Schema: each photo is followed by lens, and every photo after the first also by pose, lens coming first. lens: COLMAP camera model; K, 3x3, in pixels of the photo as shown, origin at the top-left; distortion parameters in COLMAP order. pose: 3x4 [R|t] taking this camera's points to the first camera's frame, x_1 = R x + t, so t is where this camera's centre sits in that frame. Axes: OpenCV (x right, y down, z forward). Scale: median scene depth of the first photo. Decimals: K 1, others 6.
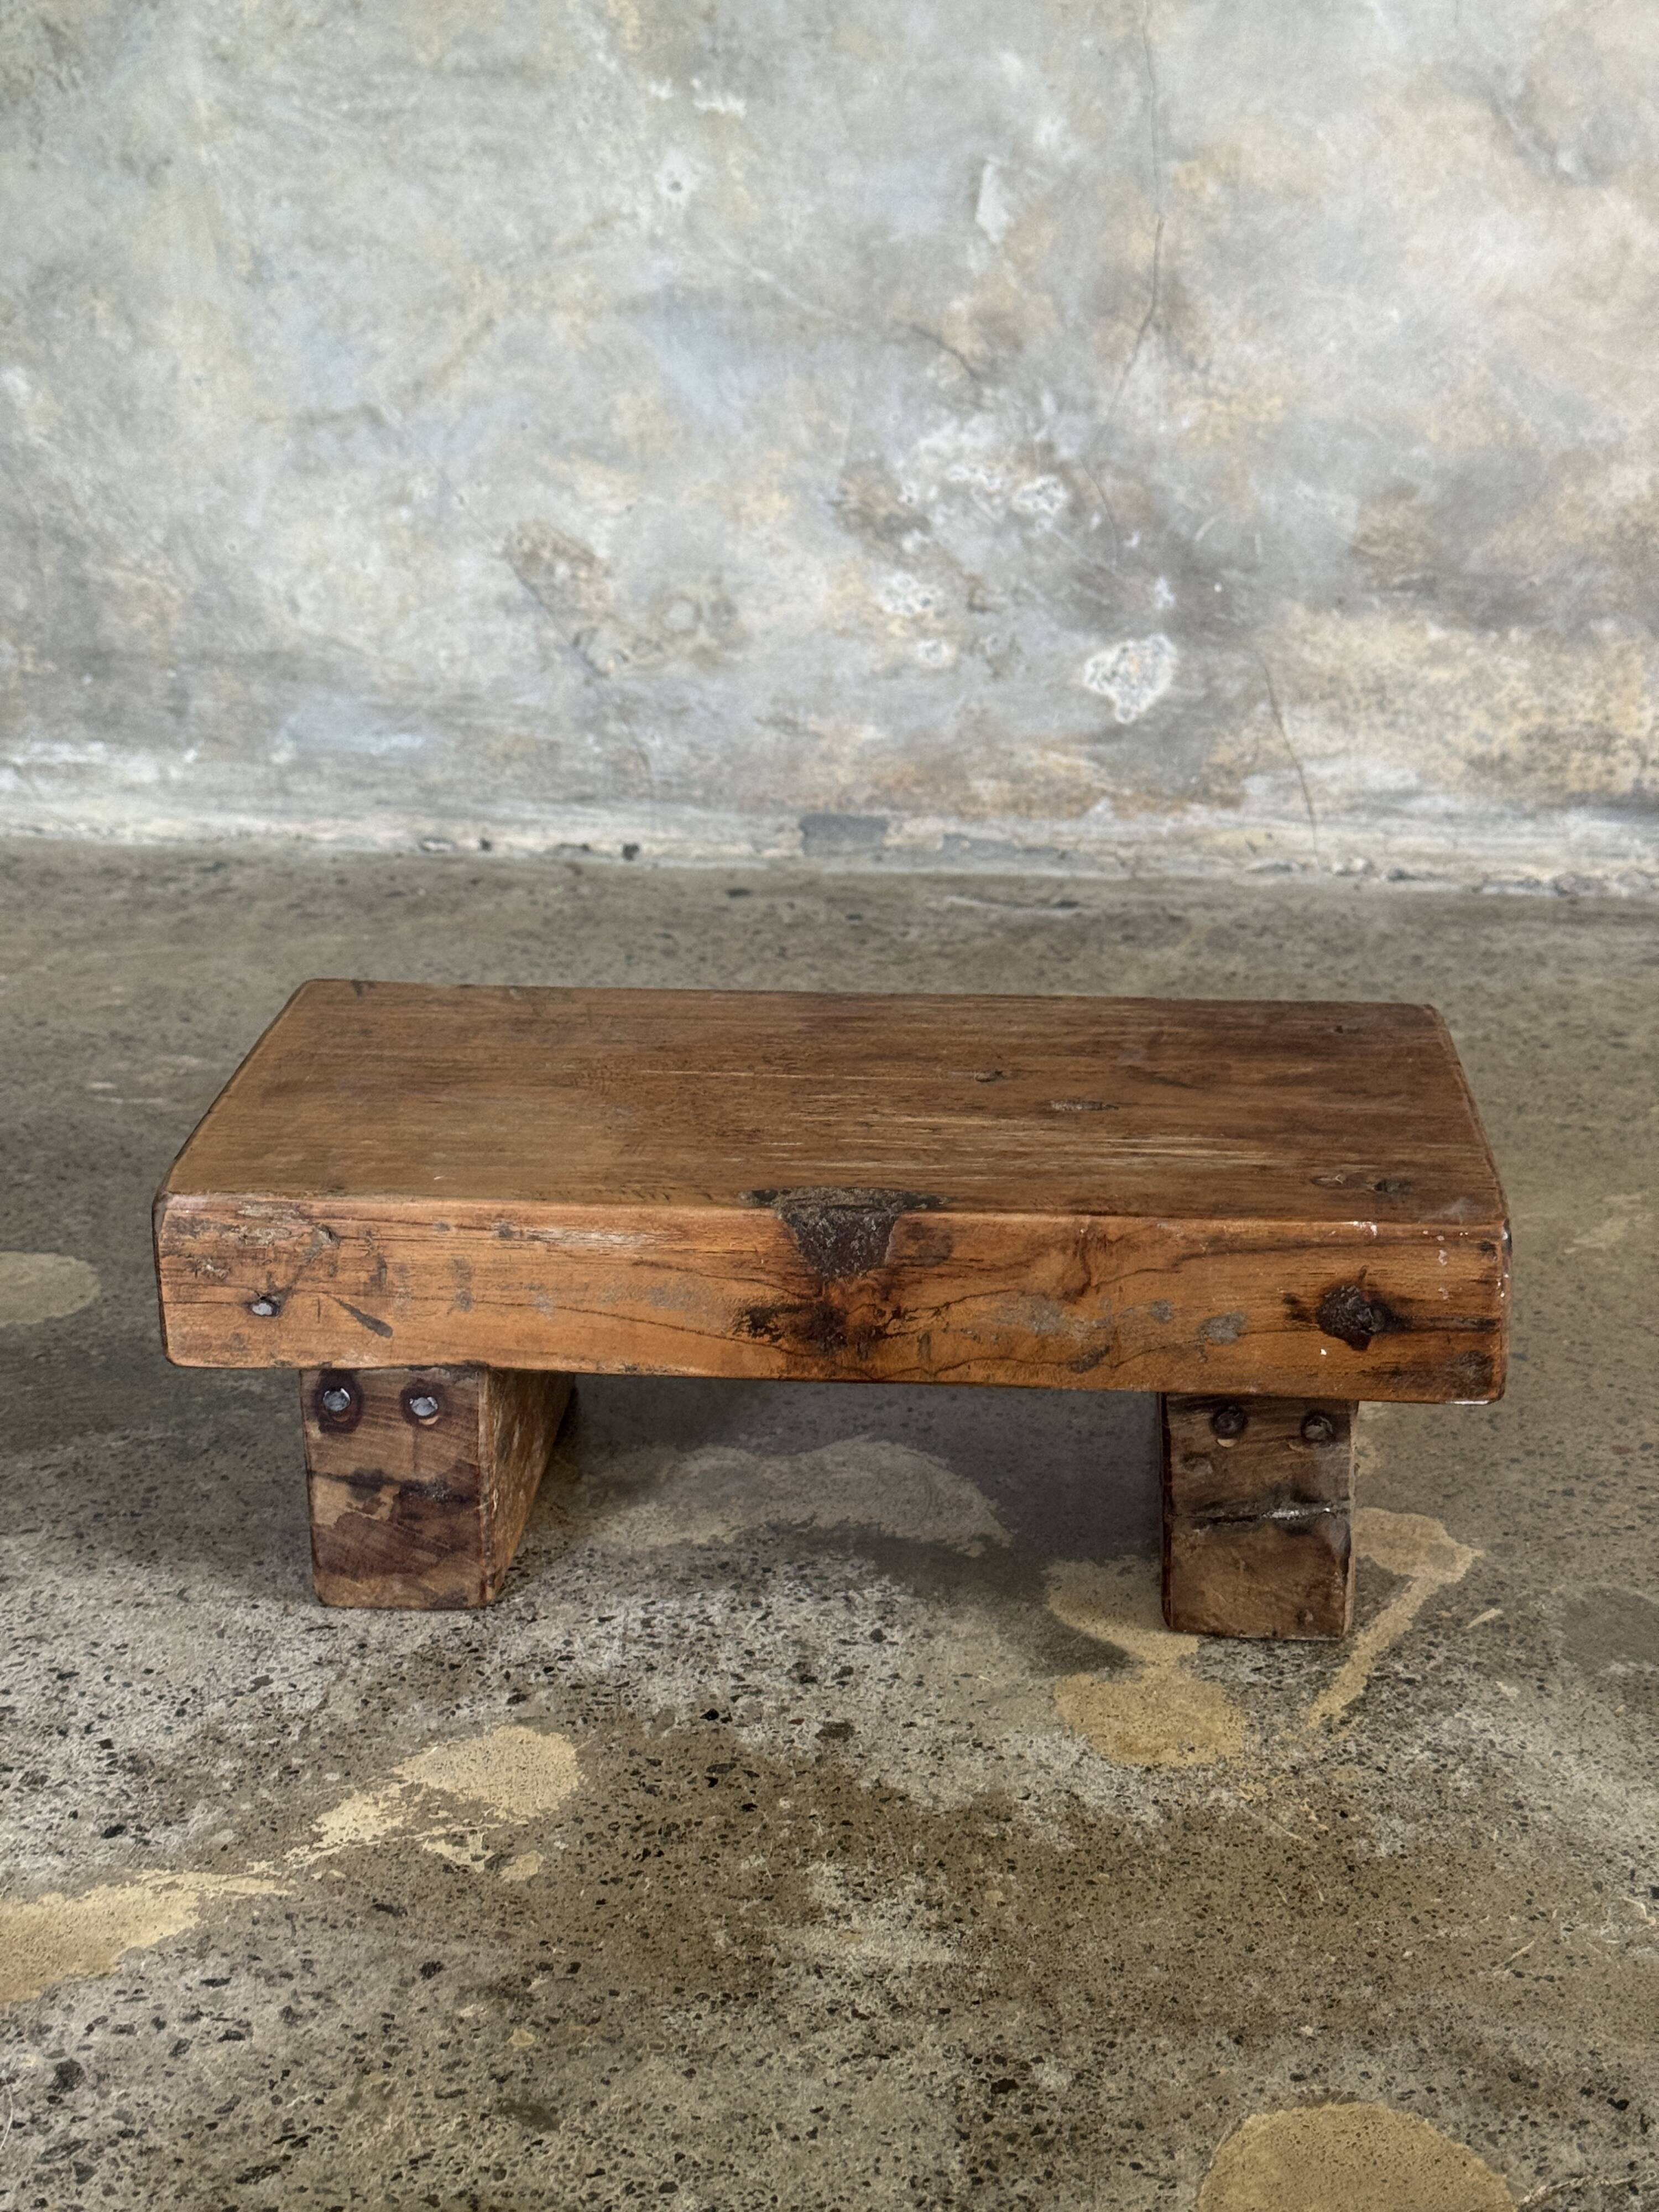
lens RADIAL K [[3089.3, 0, 831.6], [0, 3089.3, 1124.5], [0, 0, 1]] dist [0.109706, 0.000000]
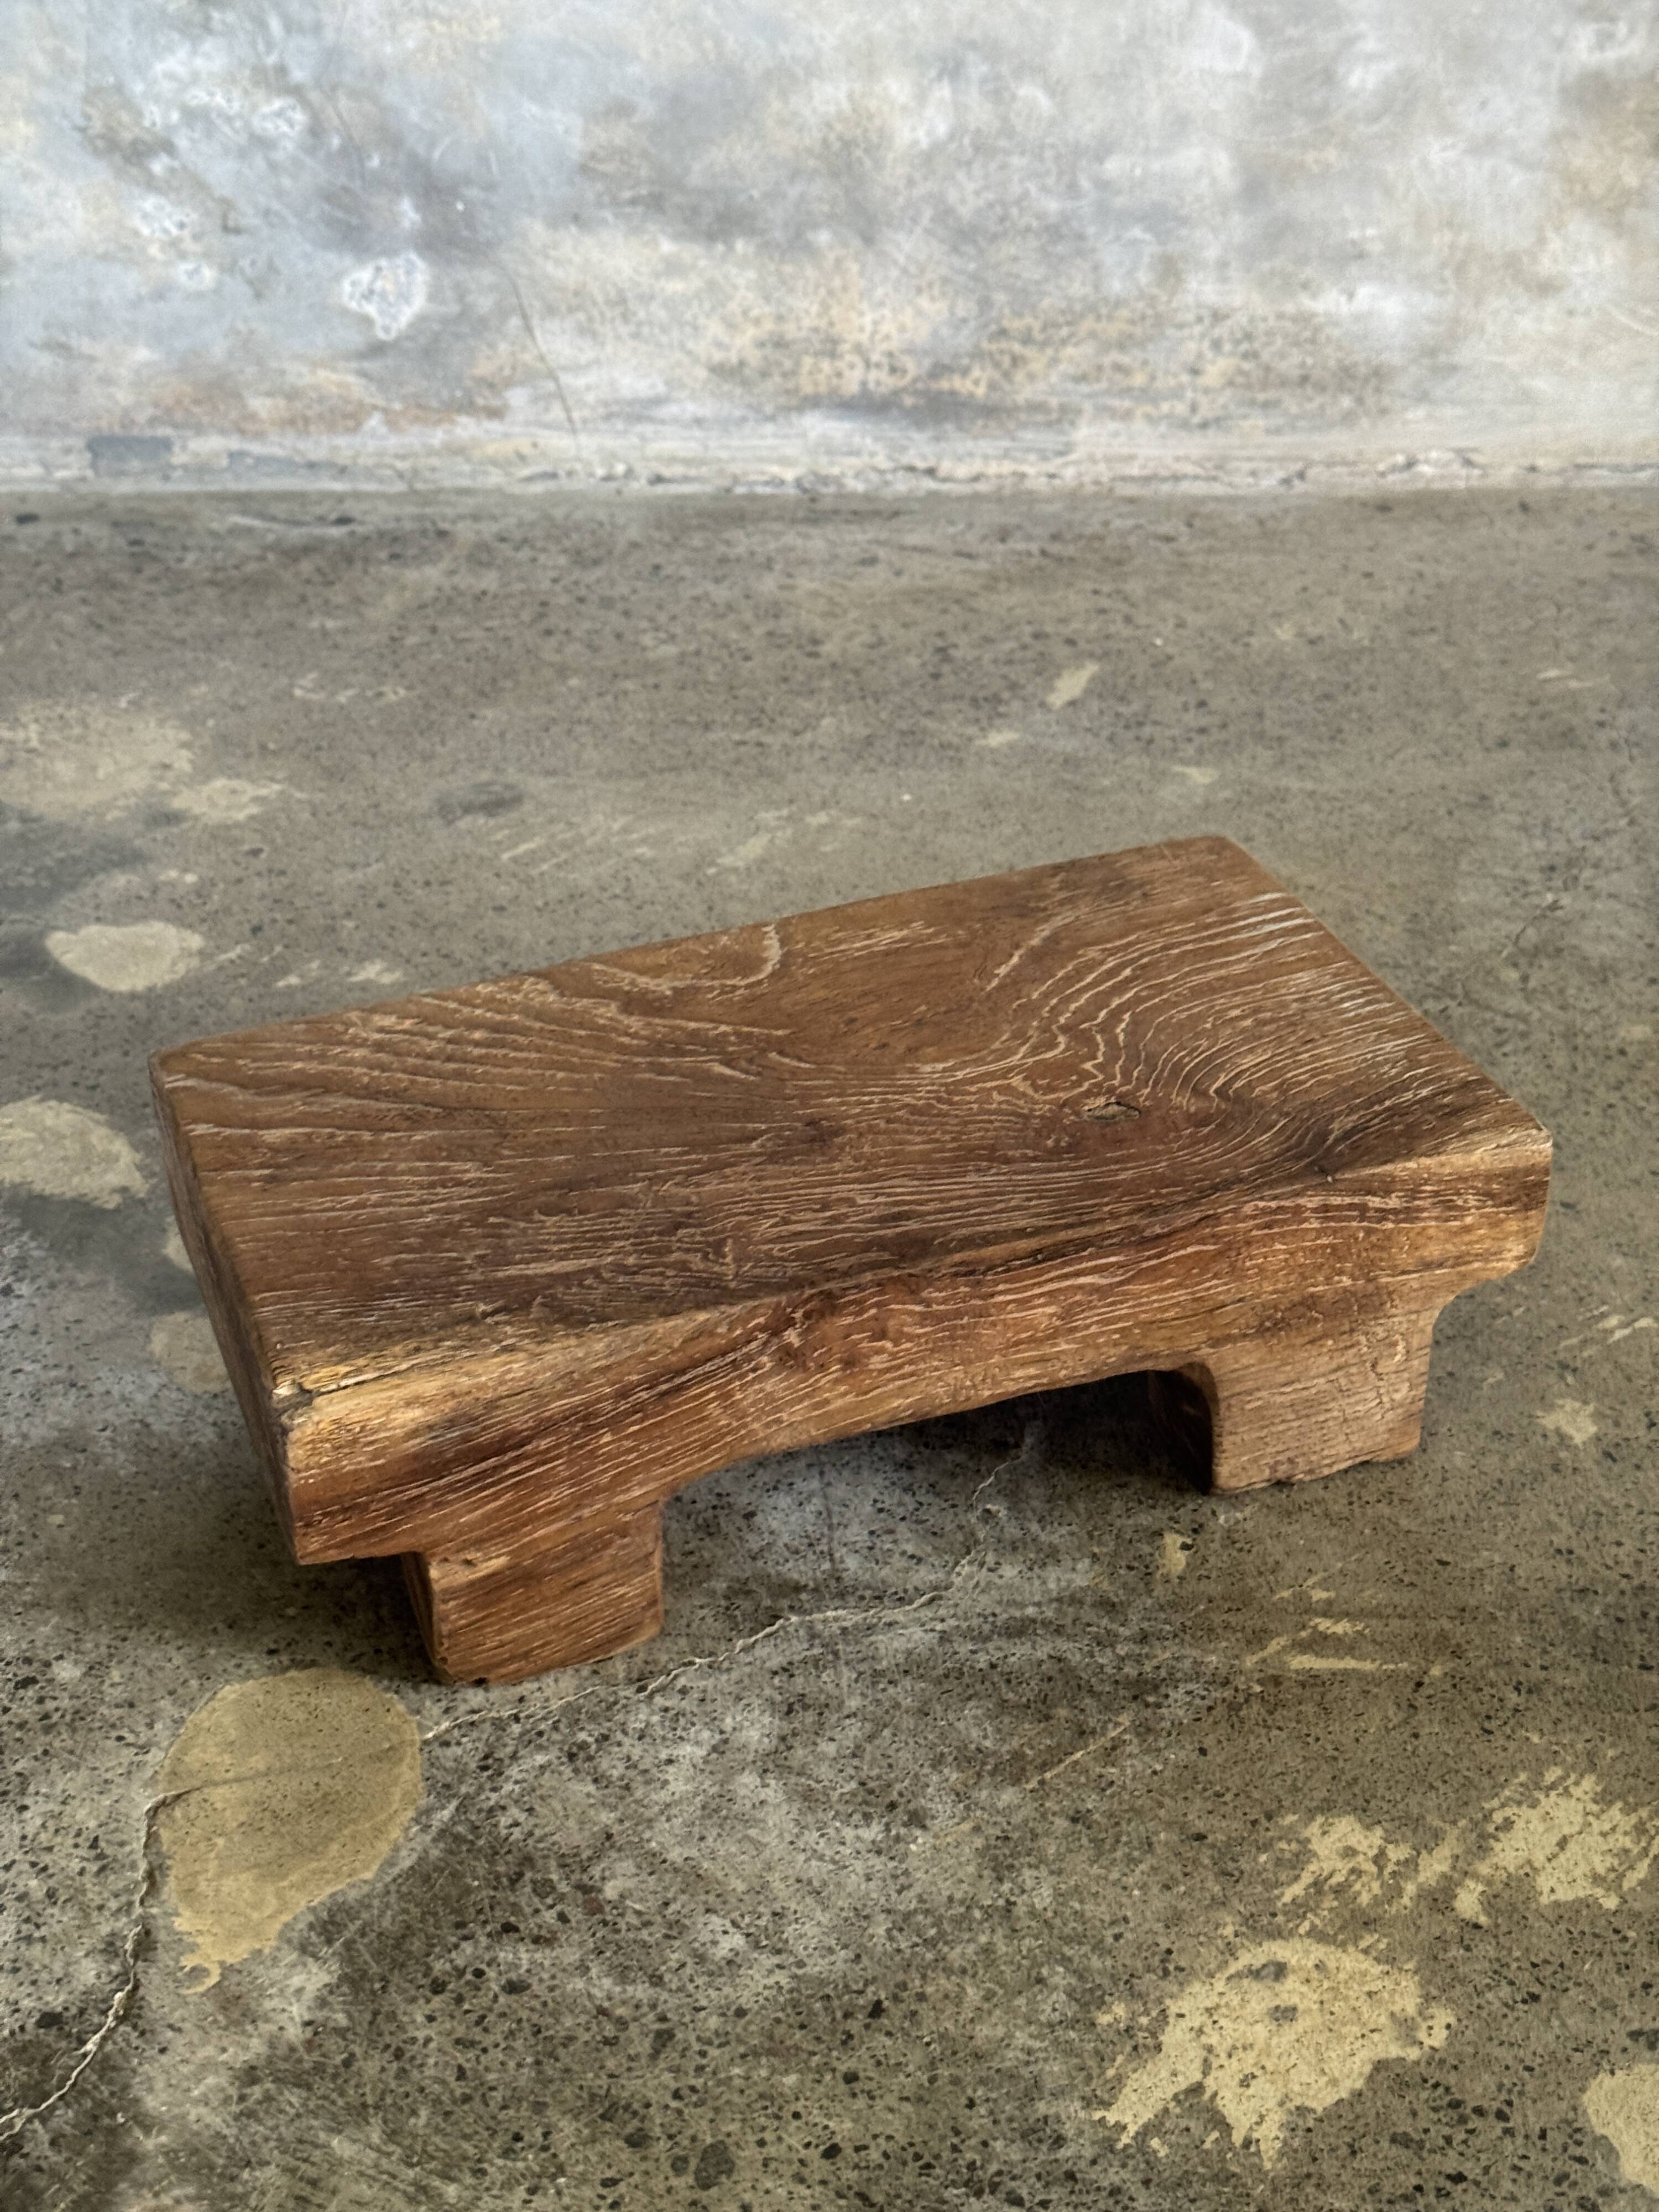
lens RADIAL K [[3089.3, 0, 806.5], [0, 3089.3, 1098.0], [0, 0, 1]] dist [0.109706, 0.000000]
pose [[0.992929, -0.066764, 0.098152, 0.118598], [0.049377, 0.984213, 0.169961, -0.051118], [-0.107950, -0.163913, 0.980551, -0.089988]]
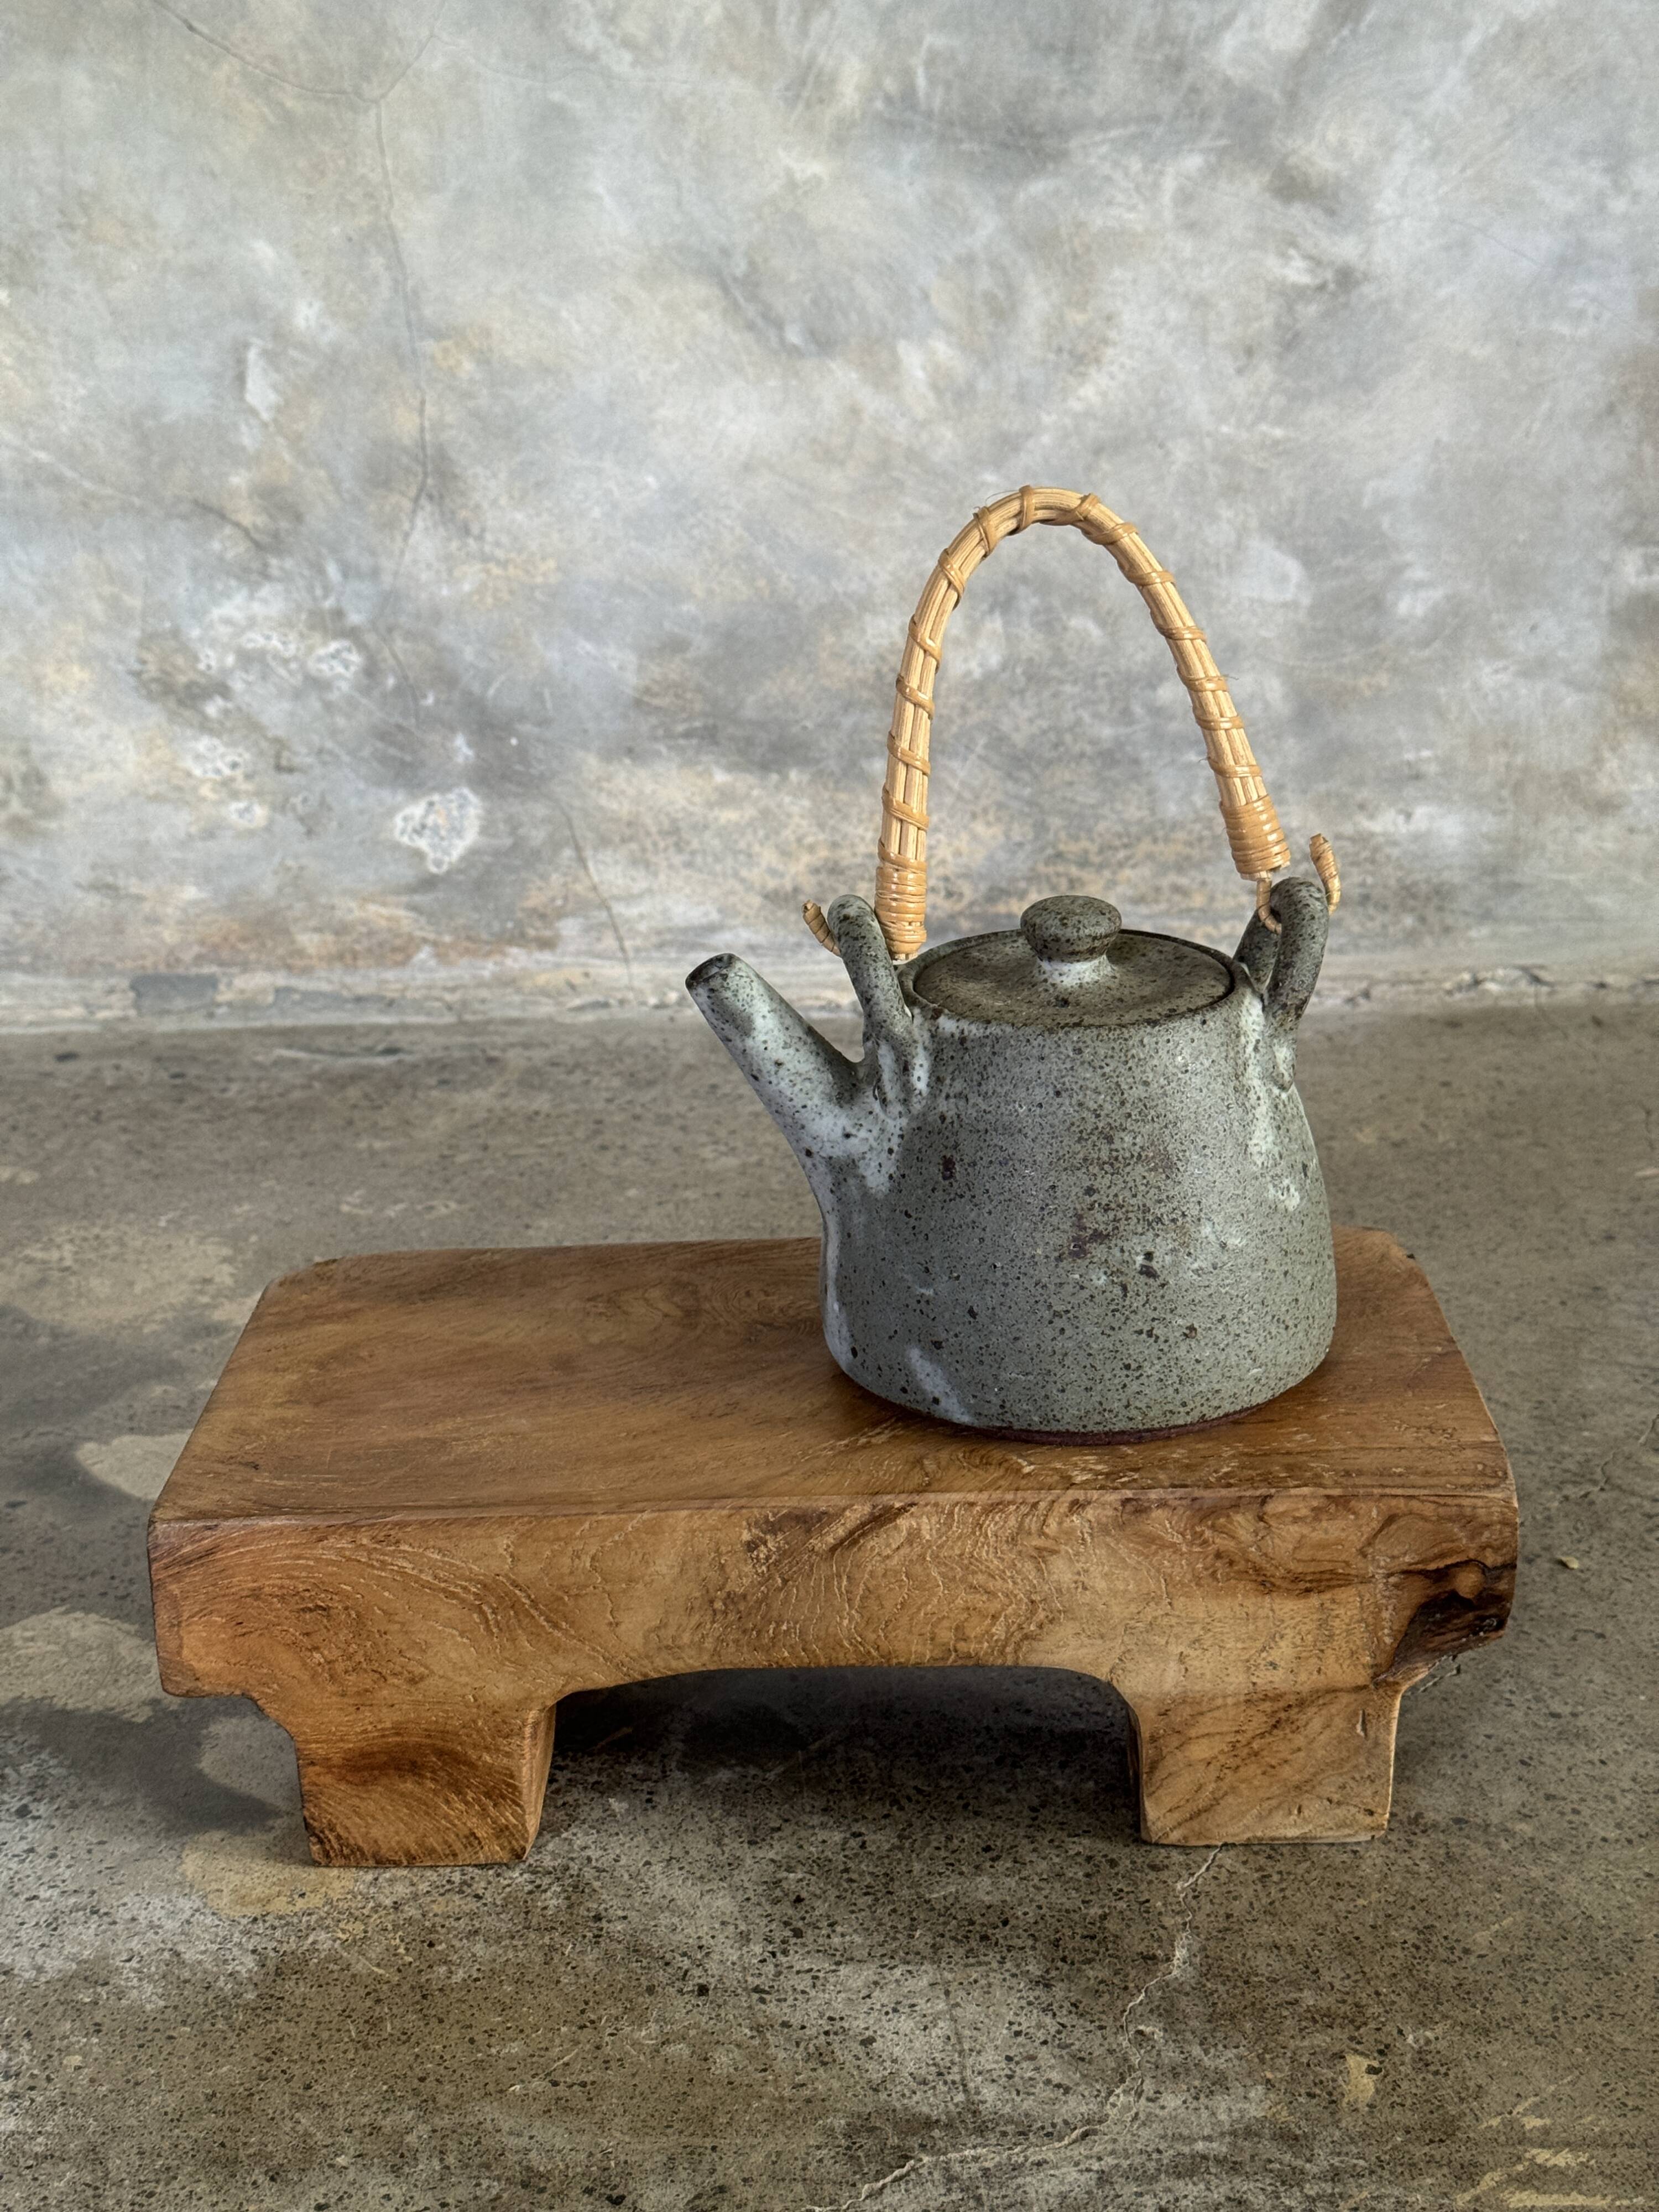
lens RADIAL K [[3089.3, 0, 830.9], [0, 3089.3, 1131.3], [0, 0, 1]] dist [0.109706, 0.000000]
pose [[0.991433, -0.060180, 0.115925, 0.102810], [0.063346, 0.997707, -0.023820, -0.010936], [-0.114226, 0.030960, 0.992972, -0.041039]]
